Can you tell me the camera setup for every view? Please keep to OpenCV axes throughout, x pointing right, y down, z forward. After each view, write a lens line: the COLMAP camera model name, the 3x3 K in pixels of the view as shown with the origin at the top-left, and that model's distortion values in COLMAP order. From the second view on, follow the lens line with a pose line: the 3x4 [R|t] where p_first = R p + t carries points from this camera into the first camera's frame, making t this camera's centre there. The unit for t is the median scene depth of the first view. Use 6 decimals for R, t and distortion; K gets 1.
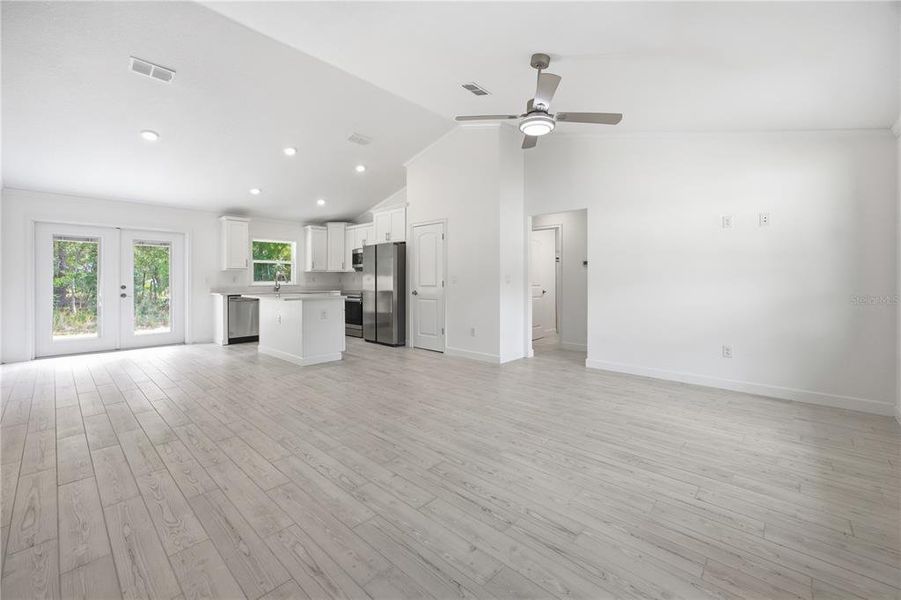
lens RADIAL K [[370.6, 0, 455.8], [0, 370.6, 283.9], [0, 0, 1]] dist [-0.017022, 0.006235]
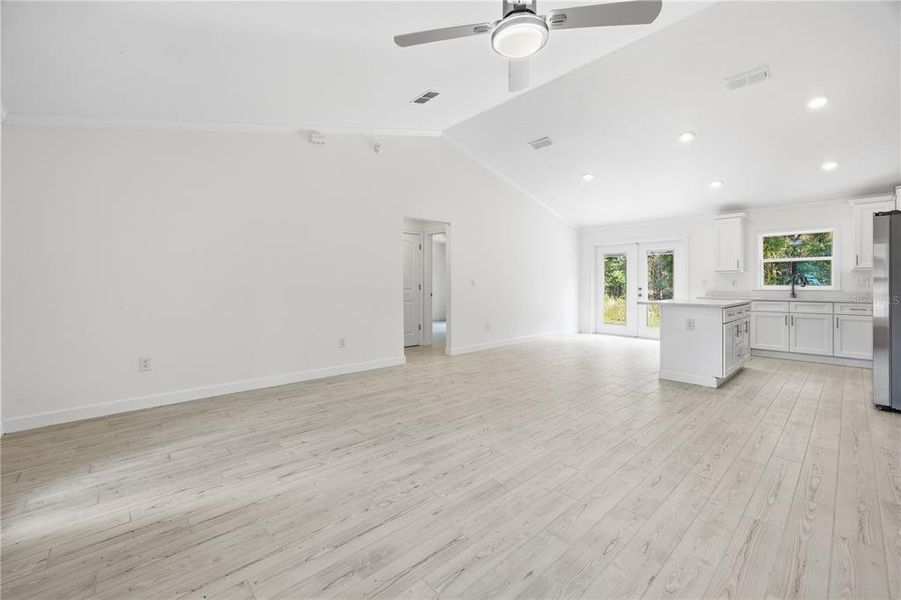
lens RADIAL K [[377.7, 0, 456.9], [0, 377.7, 280.4], [0, 0, 1]] dist [-0.000703, 0.000670]
pose [[-0.091451, -0.009861, -0.995761, 0.445315], [-0.010485, 0.999905, -0.008939, -0.002637], [0.995754, 0.009623, -0.091546, 0.481943]]
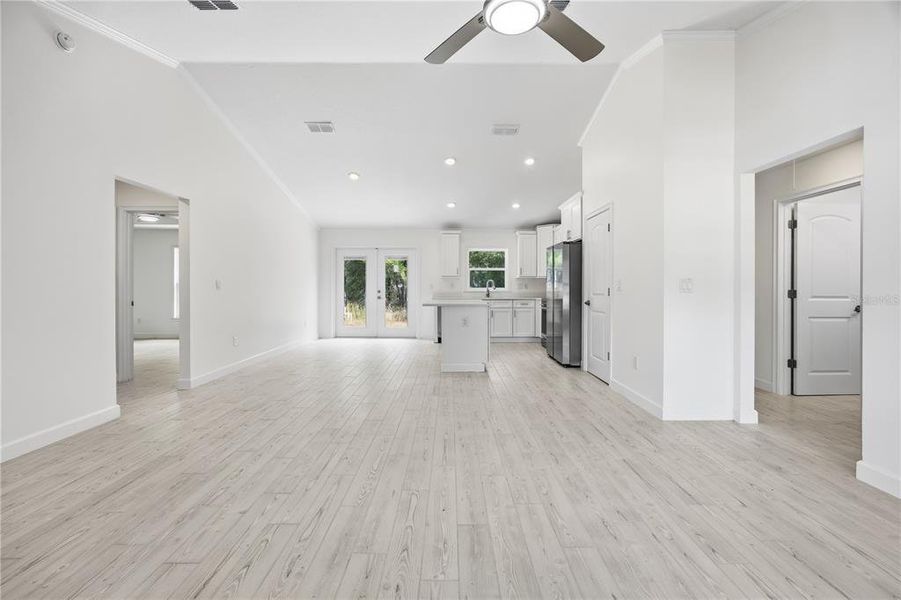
lens RADIAL K [[370.6, 0, 459.6], [0, 370.6, 286.6], [0, 0, 1]] dist [-0.017022, 0.006235]
pose [[0.682271, 0.000530, -0.731099, 0.291797], [-0.008186, 0.999943, -0.006915, -0.002588], [0.731054, 0.010703, 0.682236, 0.280380]]
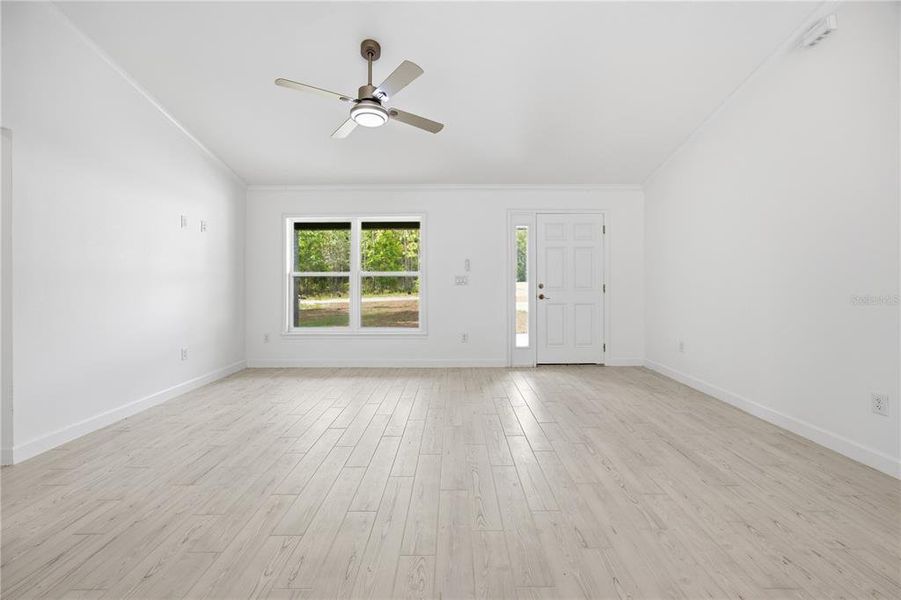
lens RADIAL K [[370.6, 0, 449.2], [0, 370.6, 283.1], [0, 0, 1]] dist [-0.017022, 0.006235]
pose [[-0.656968, -0.004819, 0.753903, -0.310821], [0.010534, 0.999823, 0.015571, -0.009164], [-0.753845, 0.018171, -0.656801, 0.738386]]
